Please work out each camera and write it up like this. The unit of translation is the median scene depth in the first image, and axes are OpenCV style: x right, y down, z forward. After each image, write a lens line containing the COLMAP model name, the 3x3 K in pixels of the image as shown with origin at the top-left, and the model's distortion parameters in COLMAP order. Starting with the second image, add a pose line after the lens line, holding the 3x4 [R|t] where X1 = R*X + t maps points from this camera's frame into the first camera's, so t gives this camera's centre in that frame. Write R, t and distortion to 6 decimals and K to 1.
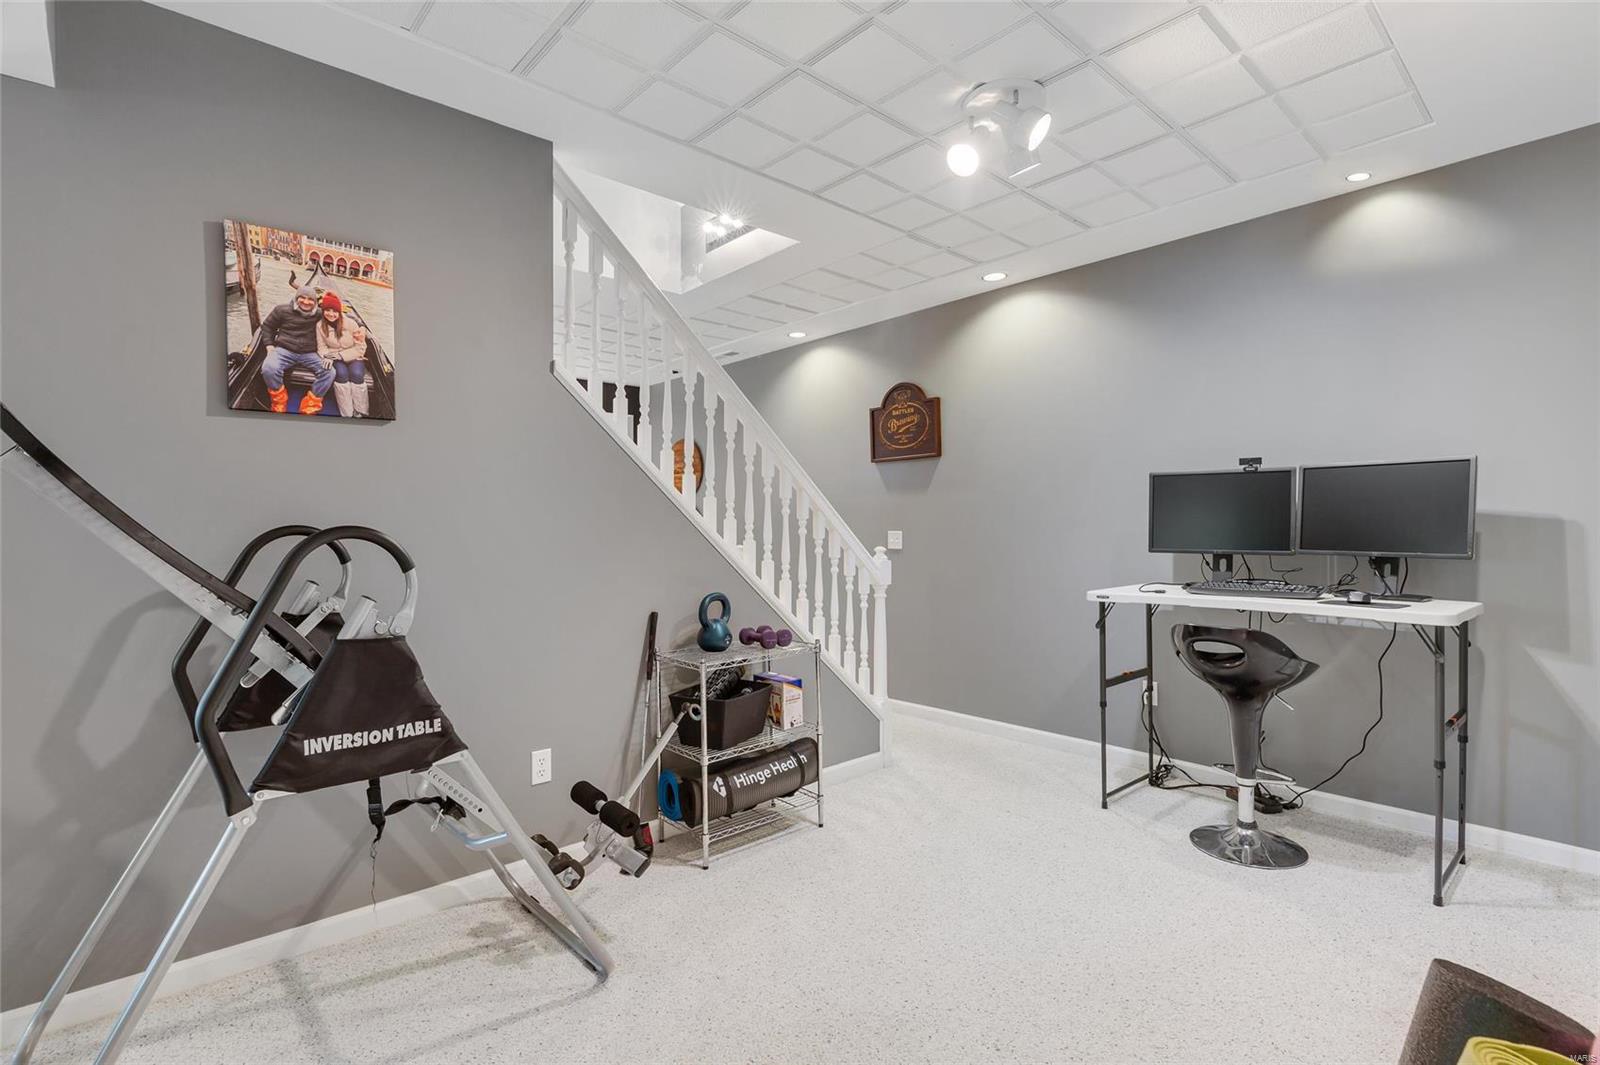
lens RADIAL K [[764.6, 0, 800.6], [0, 764.6, 534.3], [0, 0, 1]] dist [-0.005175, -0.000342]
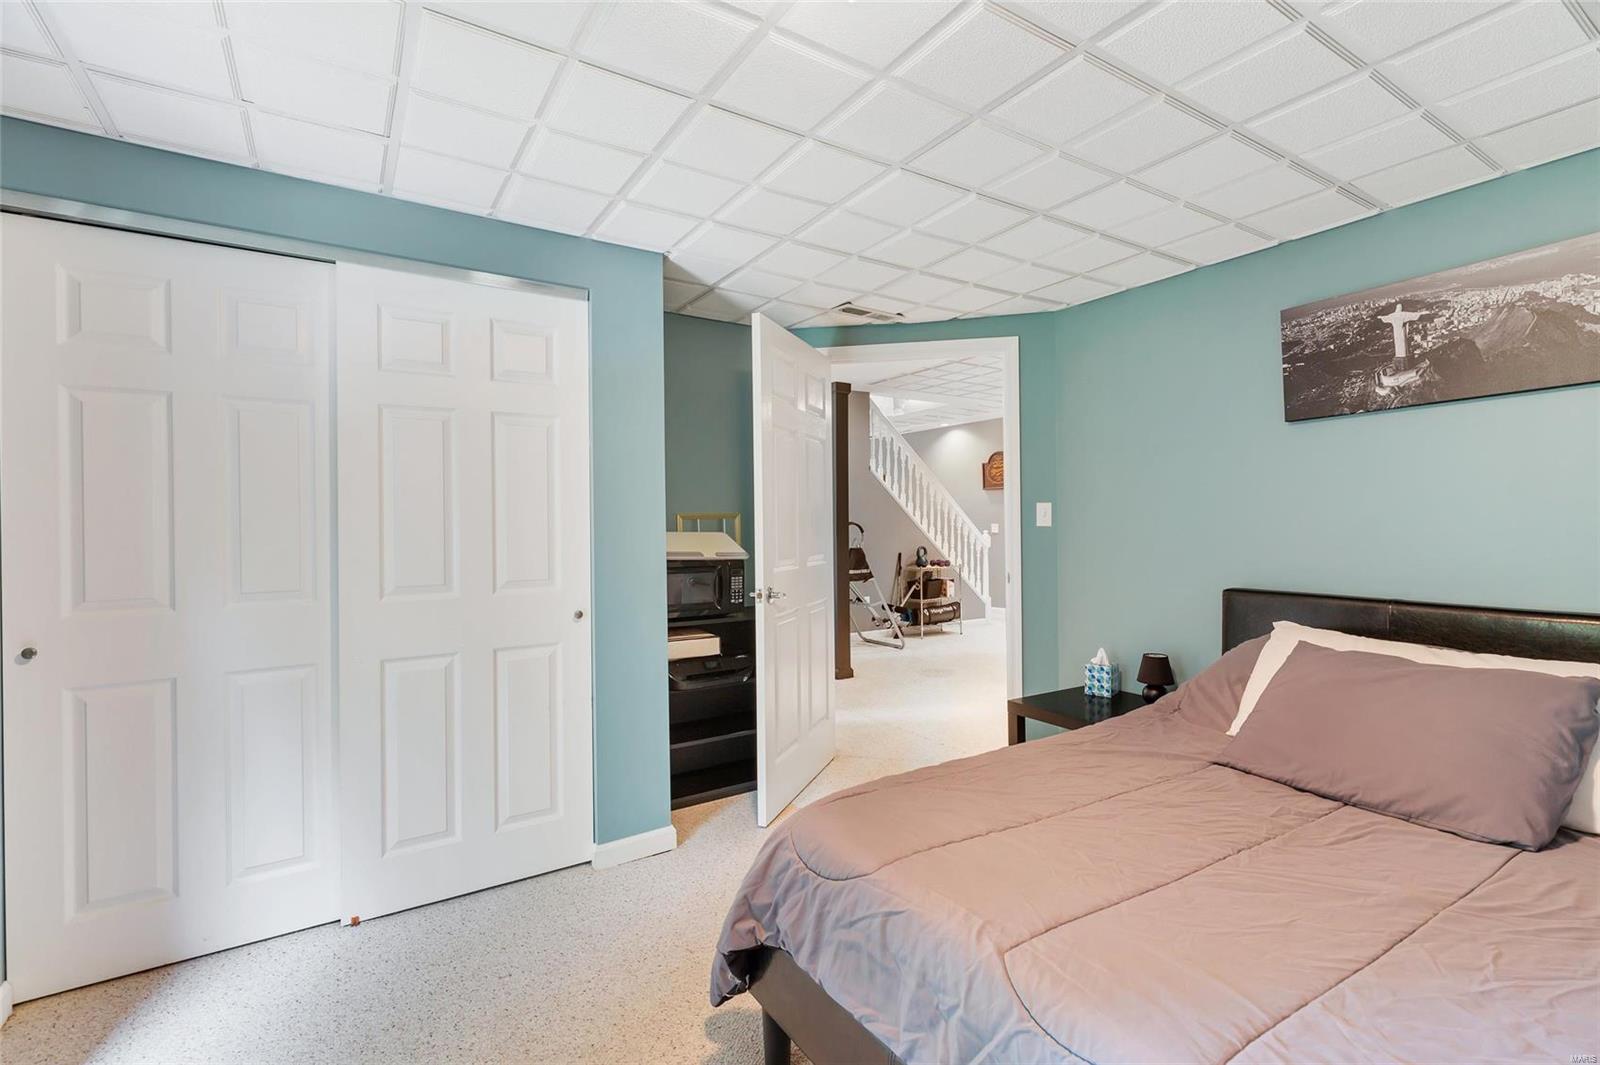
lens RADIAL K [[732.3, 0, 802.5], [0, 732.3, 527.6], [0, 0, 1]] dist [0.003365, 0.000087]
pose [[0.987297, -0.001767, -0.158874, -0.112958], [0.001311, 0.999995, -0.002973, 0.017932], [0.158878, 0.002727, 0.987294, -1.585270]]
